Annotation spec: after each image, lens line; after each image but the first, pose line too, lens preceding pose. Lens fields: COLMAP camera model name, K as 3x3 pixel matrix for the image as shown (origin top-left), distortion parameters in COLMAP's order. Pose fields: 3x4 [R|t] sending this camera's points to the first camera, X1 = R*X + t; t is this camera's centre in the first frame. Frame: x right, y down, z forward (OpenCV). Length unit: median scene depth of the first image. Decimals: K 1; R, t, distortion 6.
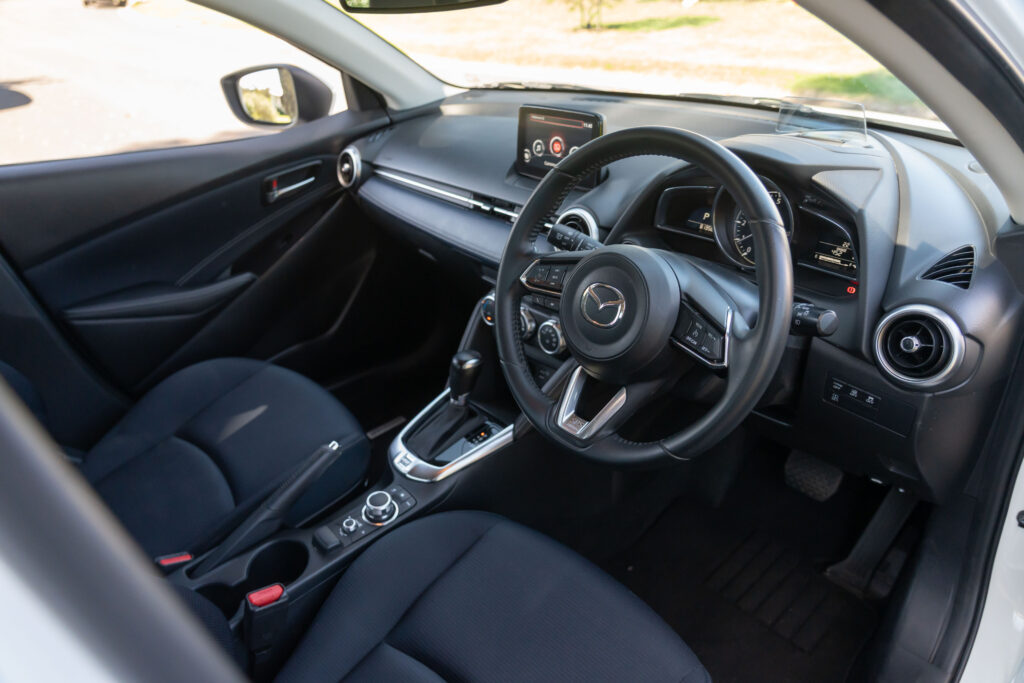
lens RADIAL K [[692.5, 0, 512.4], [0, 692.5, 345.3], [0, 0, 1]] dist [-0.037392, 0.016711]
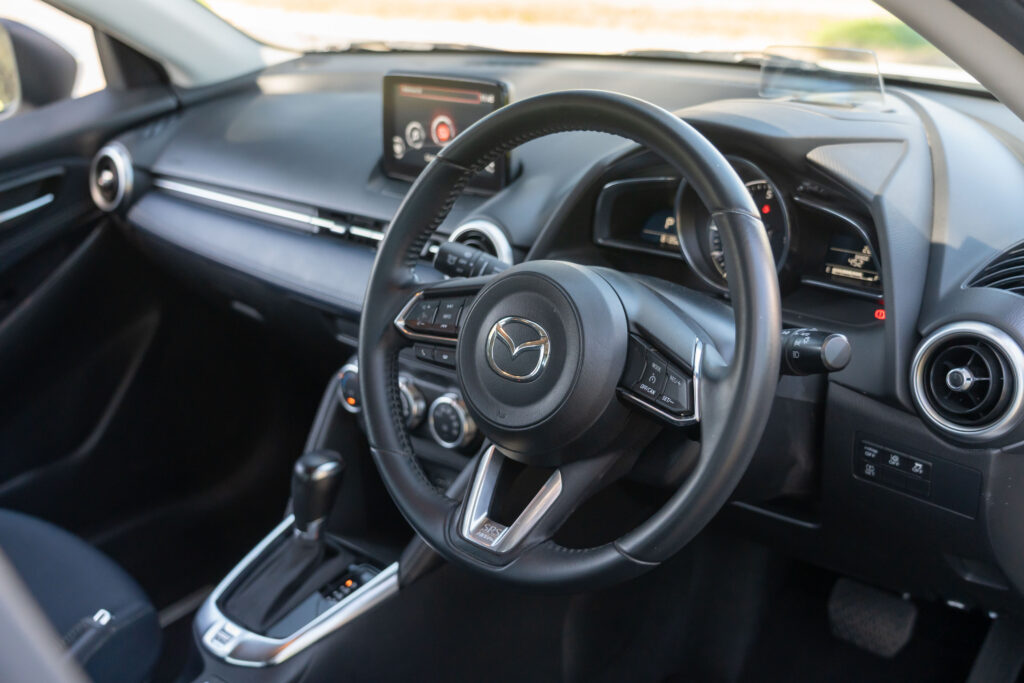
lens RADIAL K [[1189.4, 0, 519.7], [0, 1189.4, 339.1], [0, 0, 1]] dist [0.049014, 0.000000]
pose [[0.992790, -0.049888, 0.108996, 0.003586], [0.062955, 0.990783, -0.119940, 0.052273], [-0.102008, 0.125937, 0.986780, -0.111755]]
